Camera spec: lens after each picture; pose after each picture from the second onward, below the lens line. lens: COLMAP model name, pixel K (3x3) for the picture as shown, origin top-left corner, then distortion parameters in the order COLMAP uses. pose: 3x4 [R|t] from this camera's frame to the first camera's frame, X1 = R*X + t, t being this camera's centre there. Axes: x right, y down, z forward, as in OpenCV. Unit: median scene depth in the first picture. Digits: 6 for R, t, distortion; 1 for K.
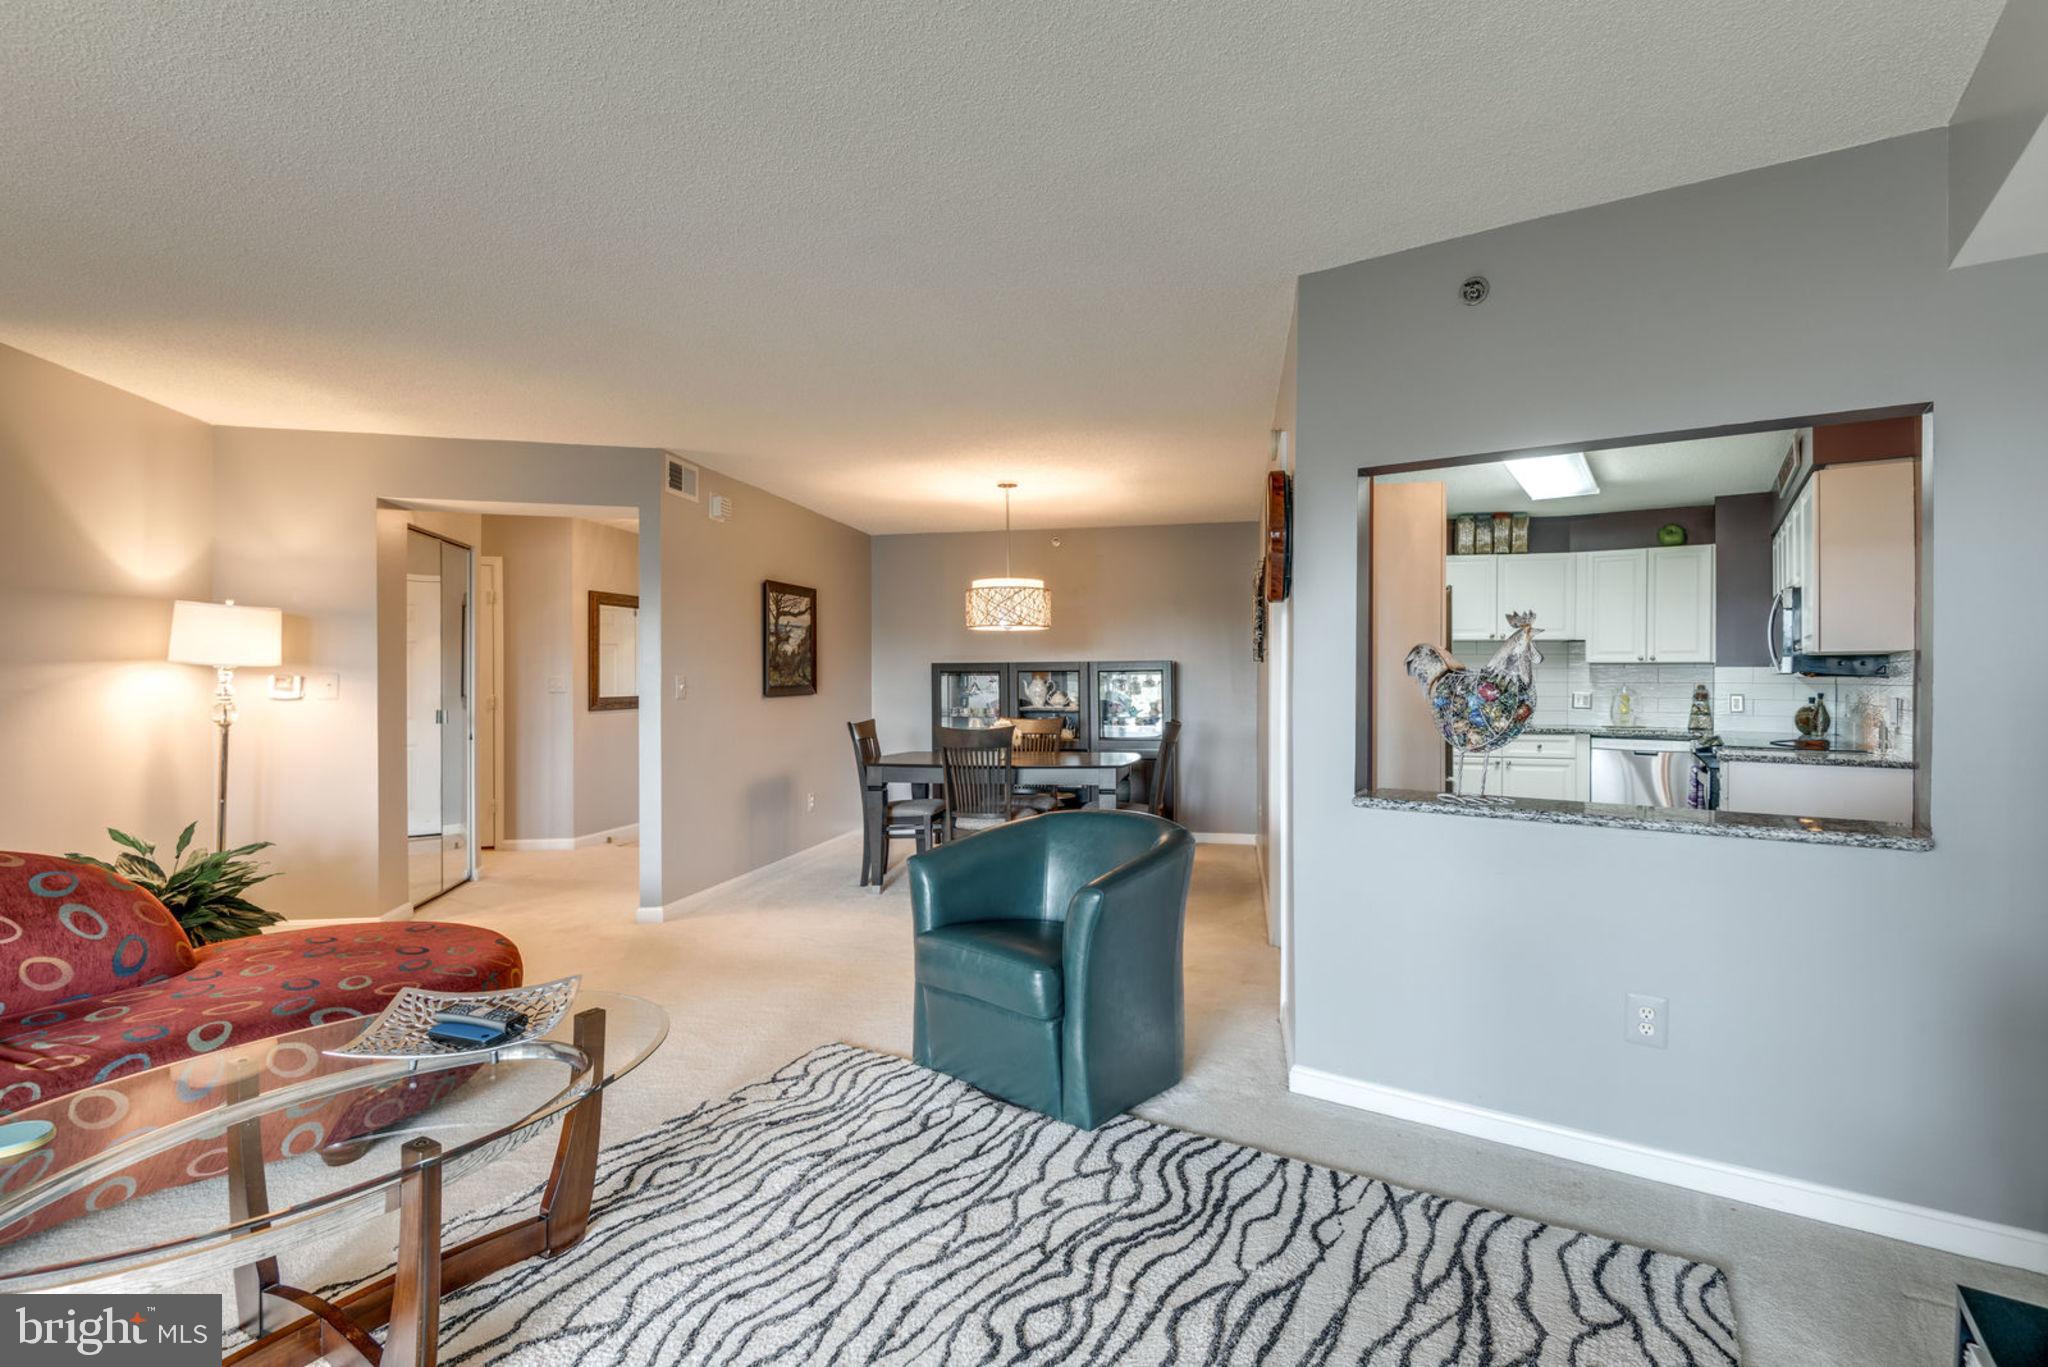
lens RADIAL K [[972.7, 0, 1035.6], [0, 972.7, 684.7], [0, 0, 1]] dist [0.012957, -0.015381]
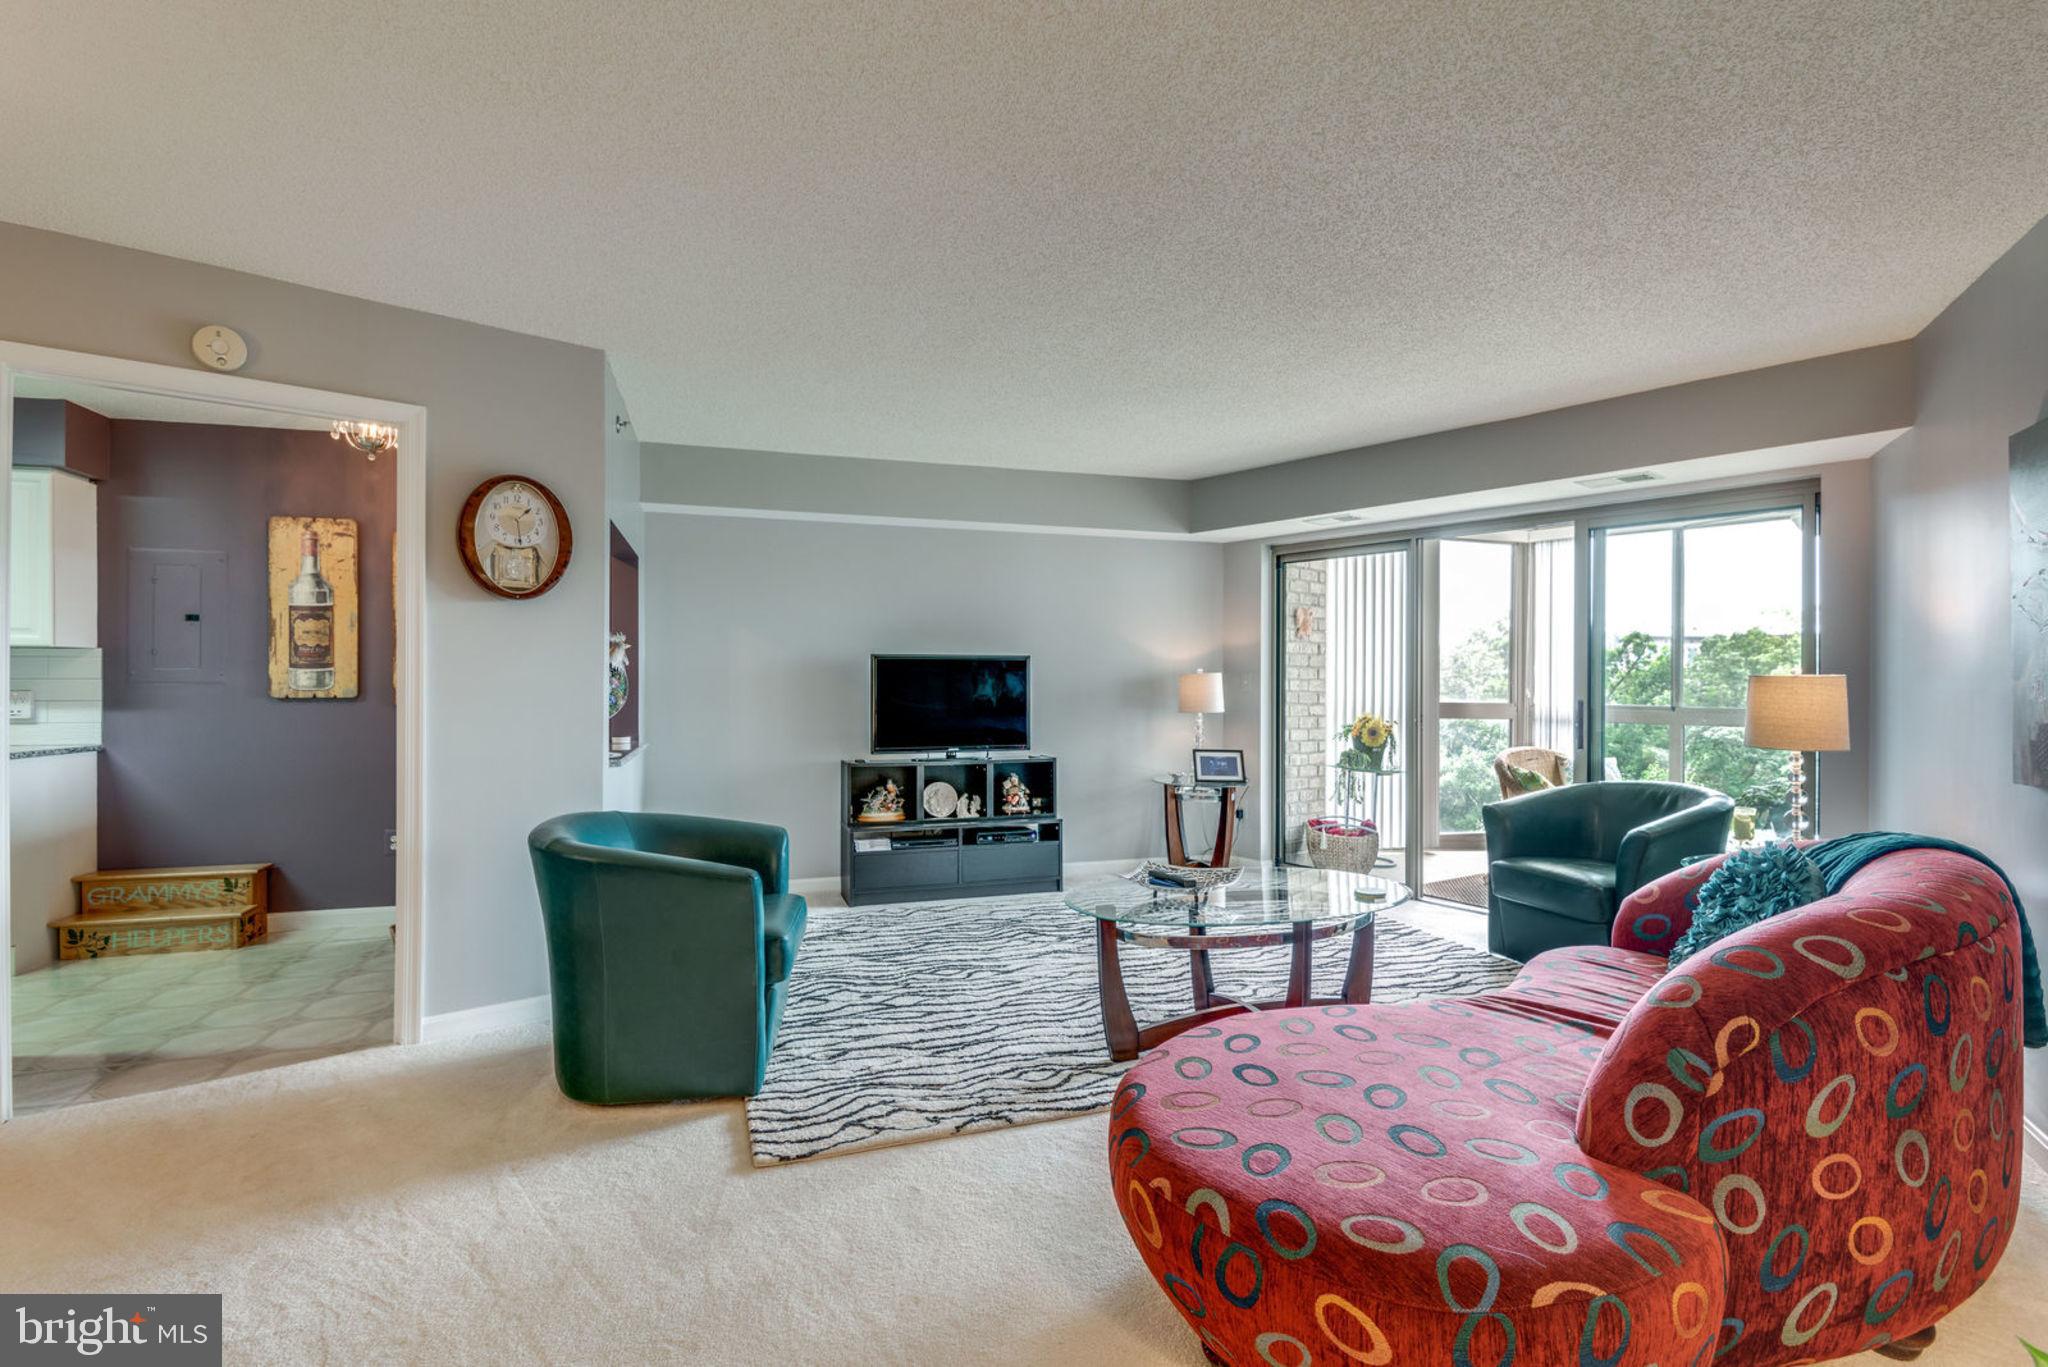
lens RADIAL K [[972.7, 0, 1027.8], [0, 972.7, 683.5], [0, 0, 1]] dist [0.012957, -0.015381]
pose [[-0.775848, 0.000248, 0.630920, -0.593483], [0.002458, 0.999994, 0.002630, 0.003945], [-0.630915, 0.003591, -0.775844, 1.020935]]
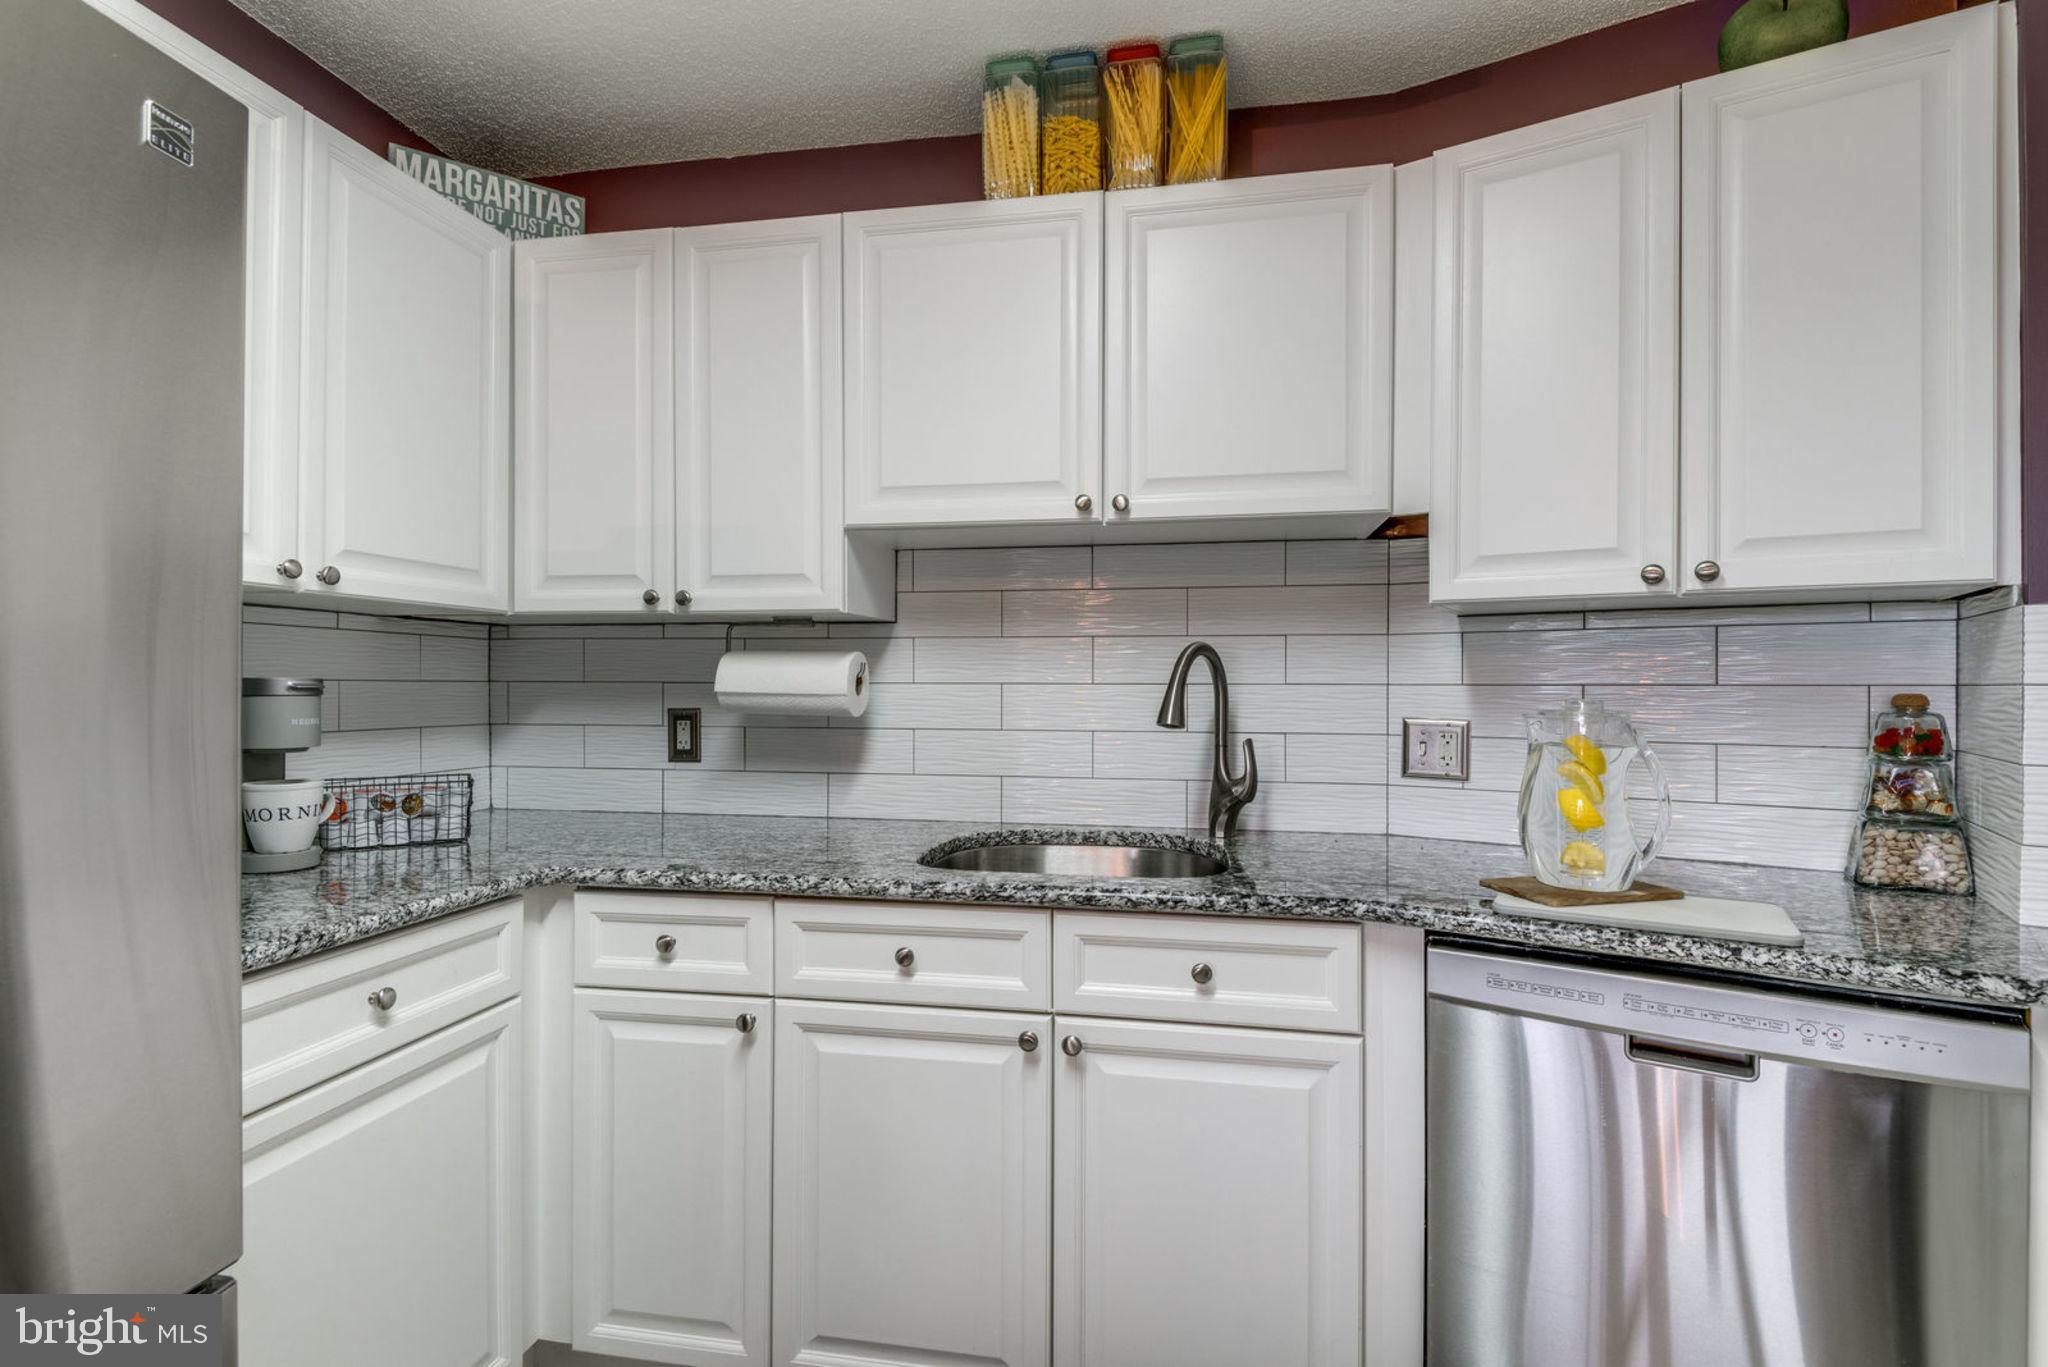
lens RADIAL K [[972.7, 0, 1026.5], [0, 972.7, 688.8], [0, 0, 1]] dist [0.012957, -0.015381]
pose [[0.999854, 0.002973, 0.016851, 0.663733], [-0.002940, 0.999994, -0.002009, 0.000315], [-0.016857, 0.001959, 0.999856, 1.092968]]
